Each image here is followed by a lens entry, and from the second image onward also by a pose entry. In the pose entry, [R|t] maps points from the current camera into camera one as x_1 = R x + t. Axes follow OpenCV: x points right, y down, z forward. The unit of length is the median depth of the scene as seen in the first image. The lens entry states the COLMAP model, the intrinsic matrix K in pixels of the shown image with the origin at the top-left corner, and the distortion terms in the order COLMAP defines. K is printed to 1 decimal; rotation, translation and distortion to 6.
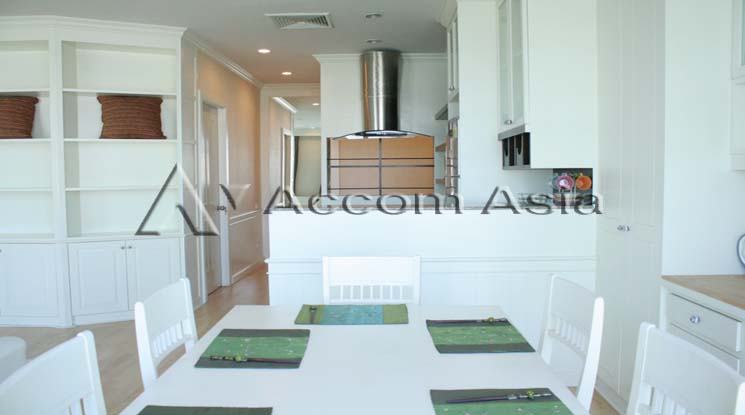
lens RADIAL K [[624.5, 0, 372.5], [0, 624.5, 207.5], [0, 0, 1]] dist [-0.161995, 0.166089]
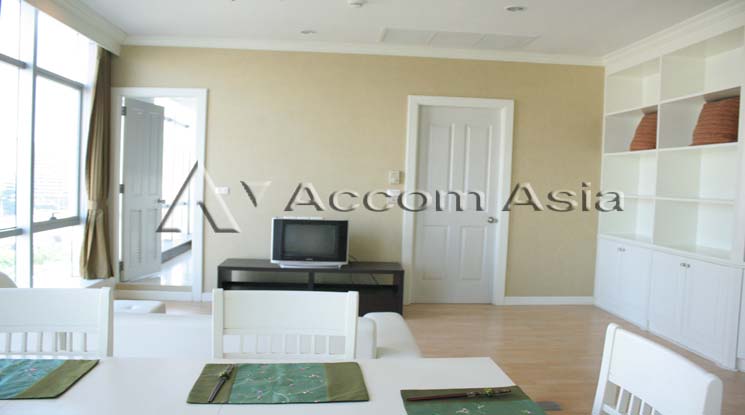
lens RADIAL K [[624.5, 0, 372.5], [0, 624.5, 207.5], [0, 0, 1]] dist [-0.161995, 0.166089]
pose [[0.104128, 0.050036, -0.993304, 0.233856], [-0.078114, 0.996060, 0.041986, -0.017373], [0.991492, 0.073219, 0.107626, 0.378766]]
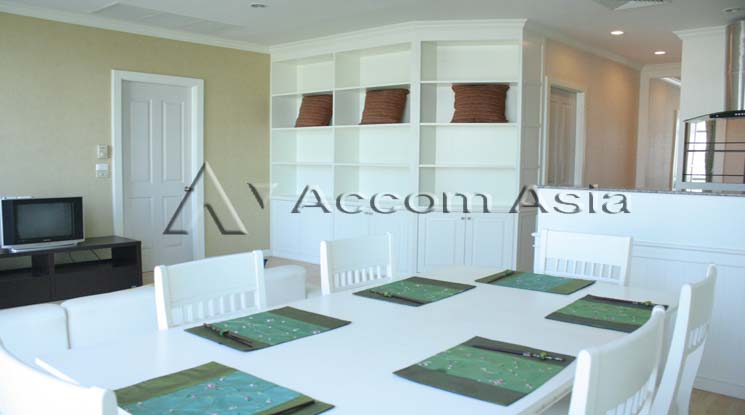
lens RADIAL K [[624.5, 0, 372.5], [0, 624.5, 207.5], [0, 0, 1]] dist [-0.161995, 0.166089]
pose [[0.768146, 0.062031, -0.637263, 0.194882], [-0.046307, 0.998072, 0.041334, 0.005296], [0.638598, -0.002241, 0.769537, -0.002681]]
